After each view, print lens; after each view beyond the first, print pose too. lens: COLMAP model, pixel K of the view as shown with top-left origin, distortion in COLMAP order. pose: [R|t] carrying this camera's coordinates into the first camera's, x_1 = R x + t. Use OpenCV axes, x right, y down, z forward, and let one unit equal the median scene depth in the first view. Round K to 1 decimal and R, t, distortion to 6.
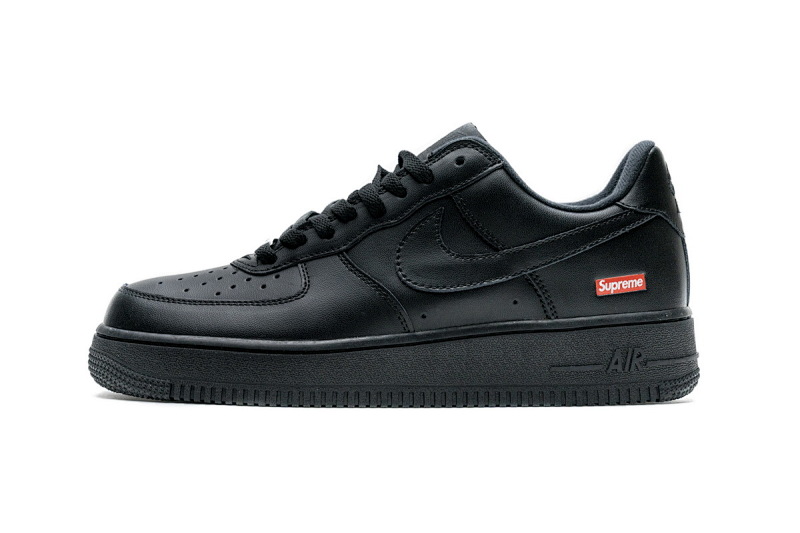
lens RADIAL K [[1333.6, 0, 404.3], [0, 1333.6, 265.9], [0, 0, 1]] dist [-0.021192, 0.000000]
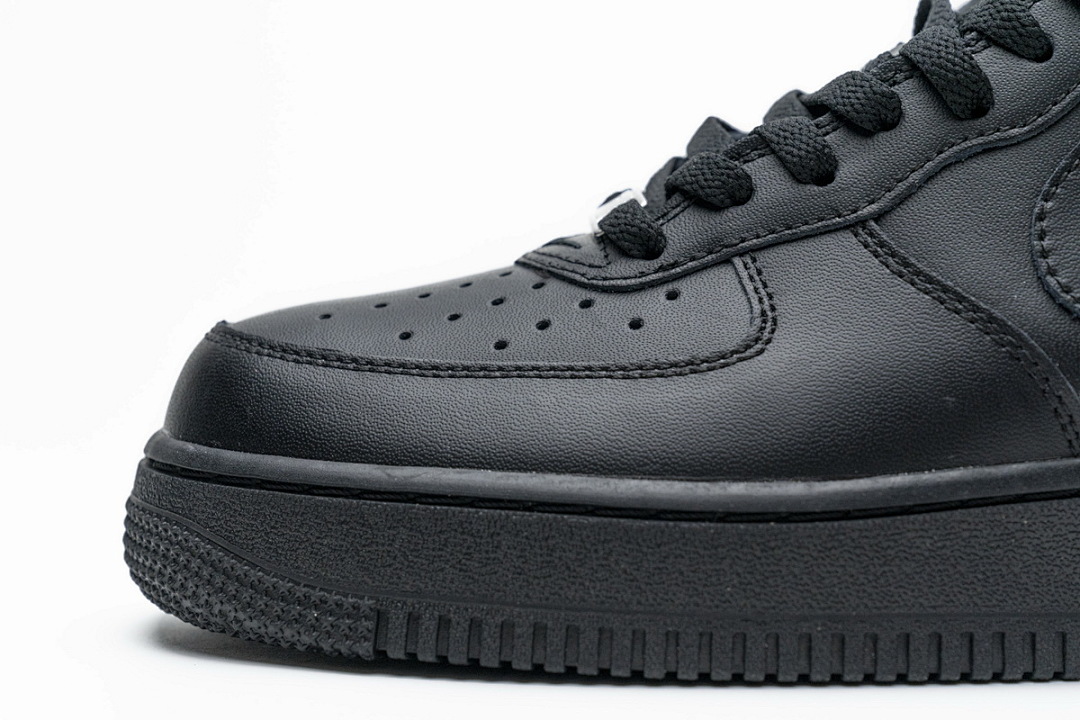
lens RADIAL K [[2312.1, 0, 534.9], [0, 2312.1, 357.3], [0, 0, 1]] dist [0.036840, 0.000000]
pose [[0.999821, -0.005525, -0.018088, -0.122073], [0.005905, 0.999762, 0.021020, 0.011551], [0.017968, -0.021123, 0.999615, 0.404868]]
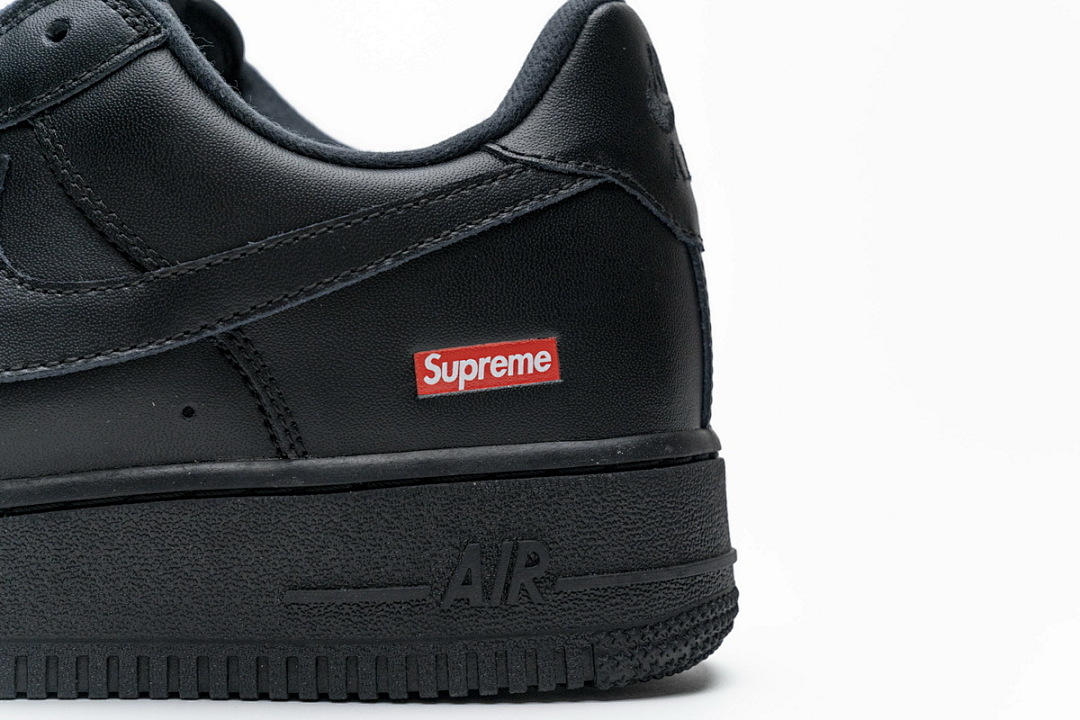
lens RADIAL K [[2148.1, 0, 536.3], [0, 2148.1, 359.0], [0, 0, 1]] dist [-0.013991, 0.000000]
pose [[0.998960, 0.005529, -0.045254, 0.202938], [-0.005542, 0.999985, -0.000181, 0.012022], [0.045252, 0.000432, 0.998975, 0.411833]]
